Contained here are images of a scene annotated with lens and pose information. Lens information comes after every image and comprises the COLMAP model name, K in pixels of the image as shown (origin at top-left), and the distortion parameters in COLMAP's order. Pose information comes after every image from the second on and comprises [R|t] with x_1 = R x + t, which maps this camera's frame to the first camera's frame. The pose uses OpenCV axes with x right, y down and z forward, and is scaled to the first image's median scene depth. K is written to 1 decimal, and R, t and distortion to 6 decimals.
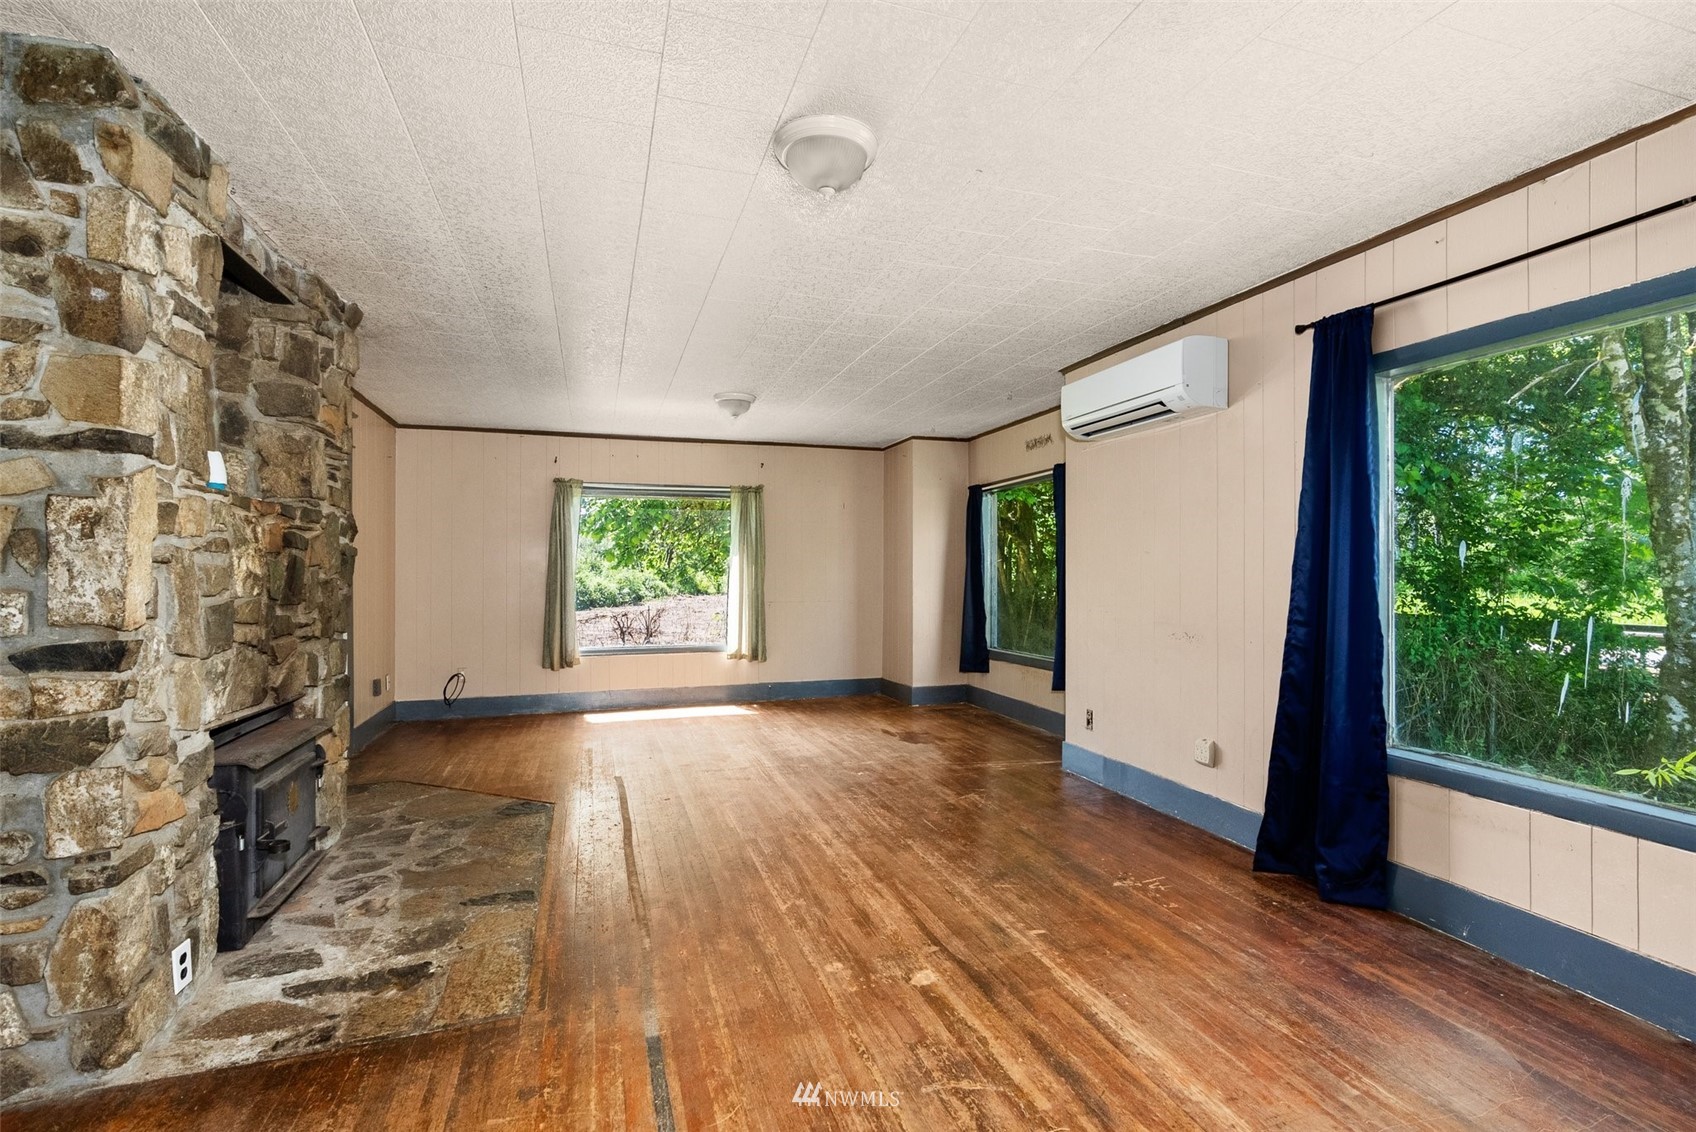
lens RADIAL K [[785.8, 0, 848.4], [0, 785.8, 567.1], [0, 0, 1]] dist [-0.003540, -0.000790]
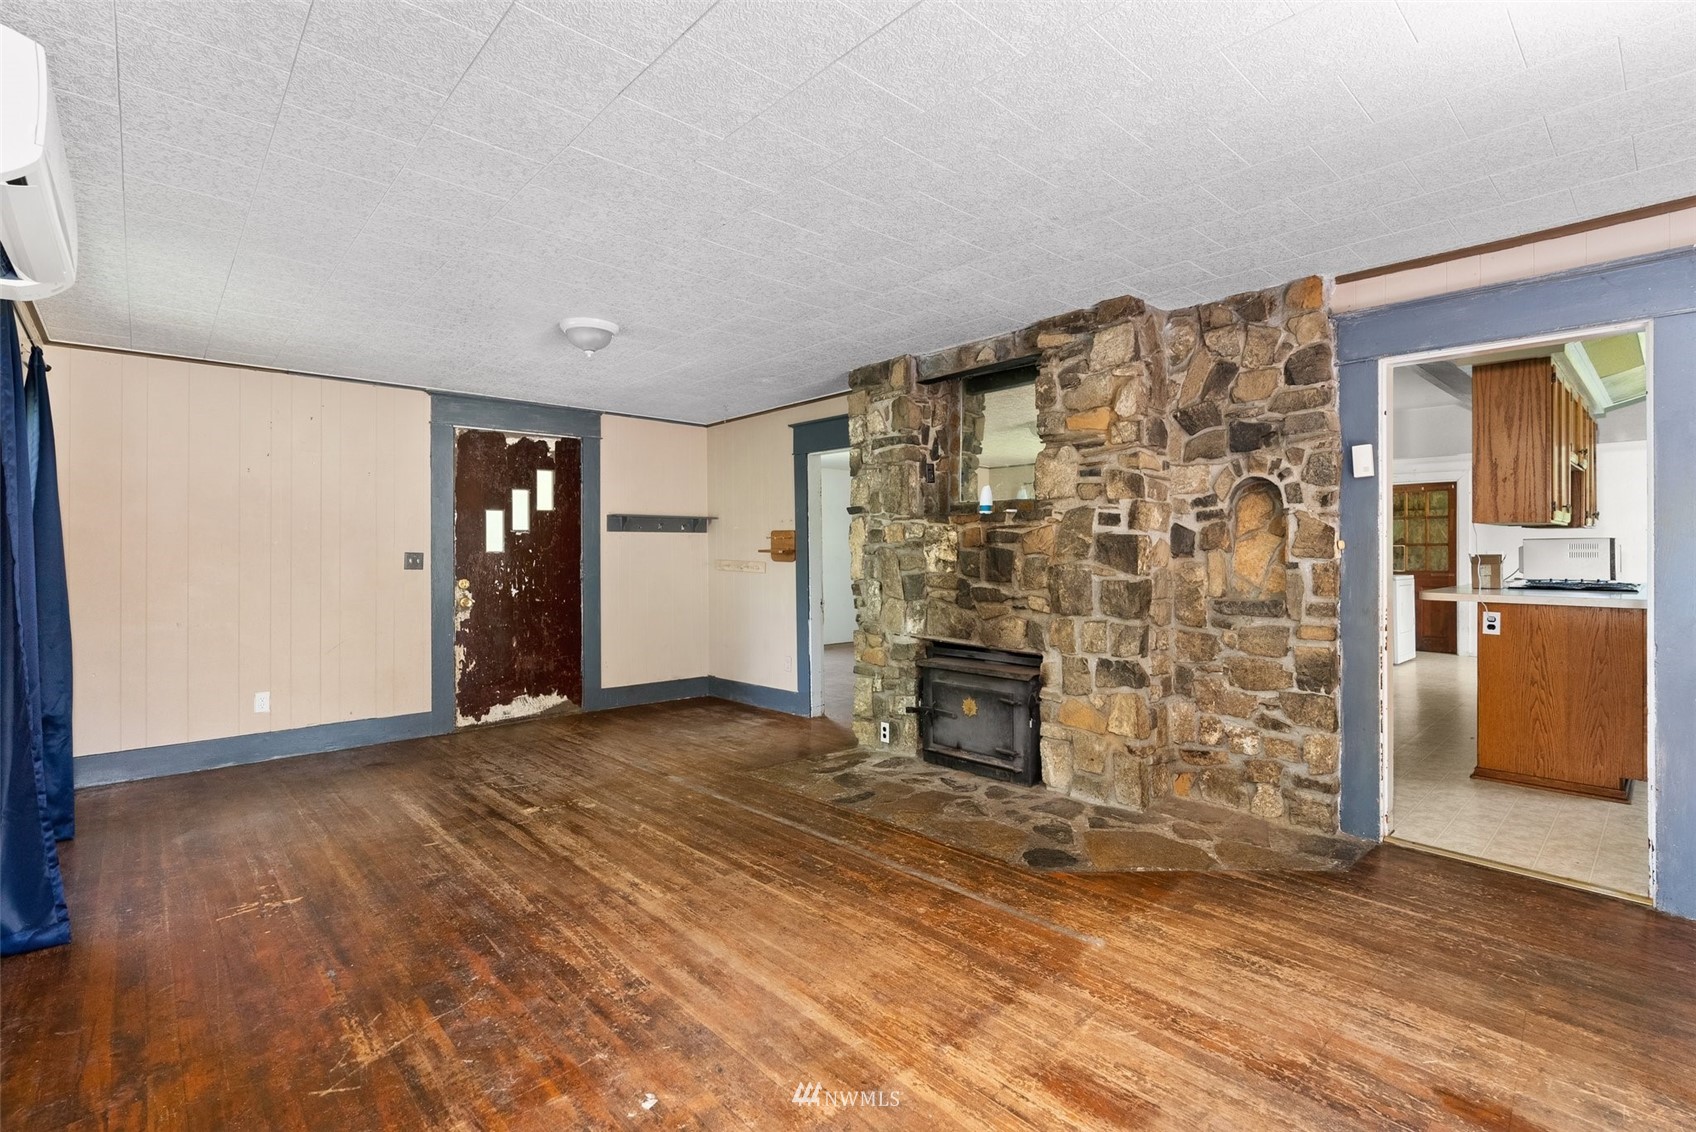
lens RADIAL K [[785.8, 0, 844.5], [0, 785.8, 558.1], [0, 0, 1]] dist [-0.003540, -0.000790]
pose [[-0.913627, 0.005692, -0.406514, 0.134187], [0.006906, 0.999975, -0.001518, 0.005342], [0.406495, -0.004194, -0.913643, 2.297455]]
